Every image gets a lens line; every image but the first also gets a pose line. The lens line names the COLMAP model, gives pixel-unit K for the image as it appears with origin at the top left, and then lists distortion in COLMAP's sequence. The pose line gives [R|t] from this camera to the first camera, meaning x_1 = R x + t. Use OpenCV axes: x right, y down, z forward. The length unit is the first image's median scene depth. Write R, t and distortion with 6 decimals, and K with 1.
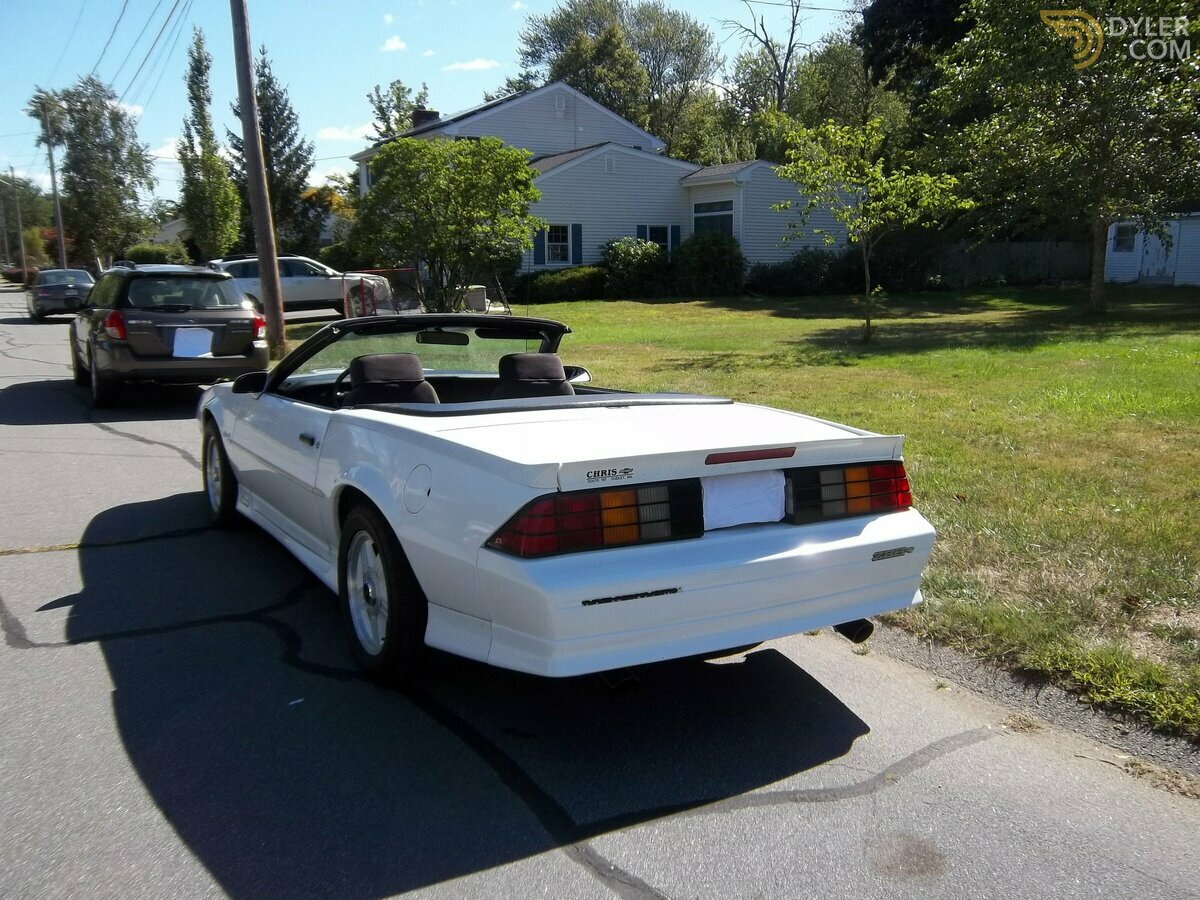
lens RADIAL K [[1031.4, 0, 603.8], [0, 1031.4, 452.3], [0, 0, 1]] dist [-0.006635, 0.058669]
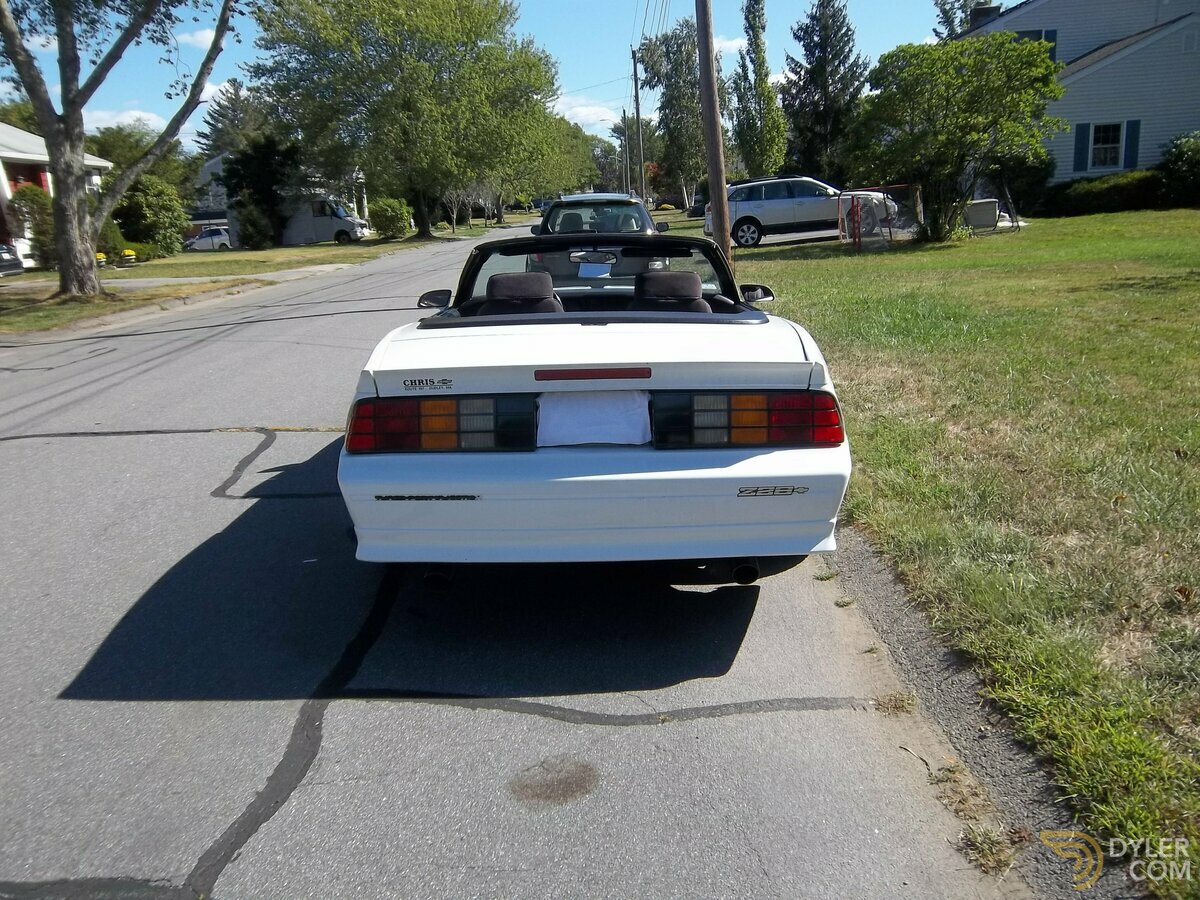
lens RADIAL K [[1031.4, 0, 601.4], [0, 1031.4, 453.2], [0, 0, 1]] dist [-0.006635, 0.058669]
pose [[0.850677, 0.086758, -0.518480, 0.415554], [-0.047202, 0.994909, 0.089035, -0.006273], [0.523565, -0.051267, 0.850442, 0.102576]]
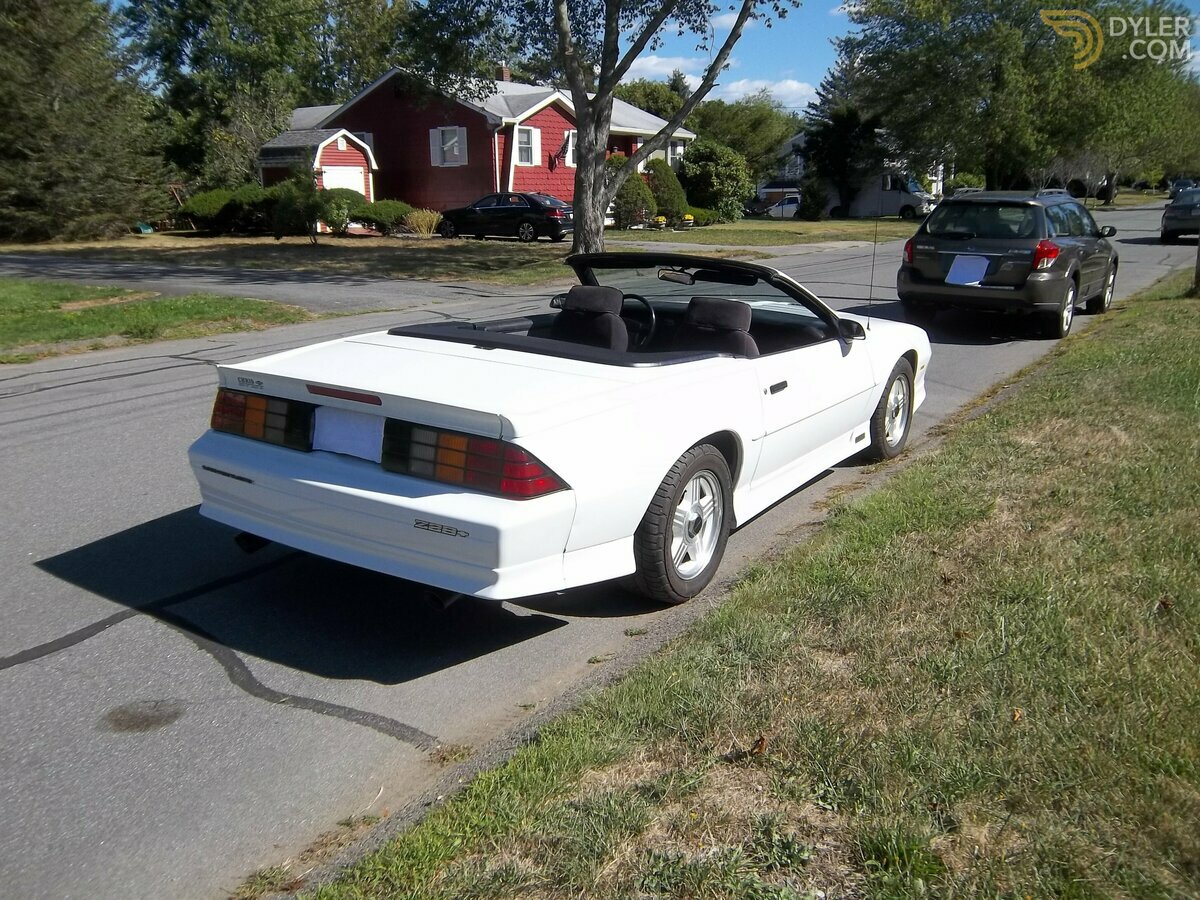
lens RADIAL K [[1031.4, 0, 599.3], [0, 1031.4, 447.0], [0, 0, 1]] dist [-0.006635, 0.058669]
pose [[0.431535, 0.219834, -0.874900, 0.782611], [-0.154165, 0.973557, 0.168583, -0.108126], [0.888825, 0.062130, 0.454015, 0.462568]]
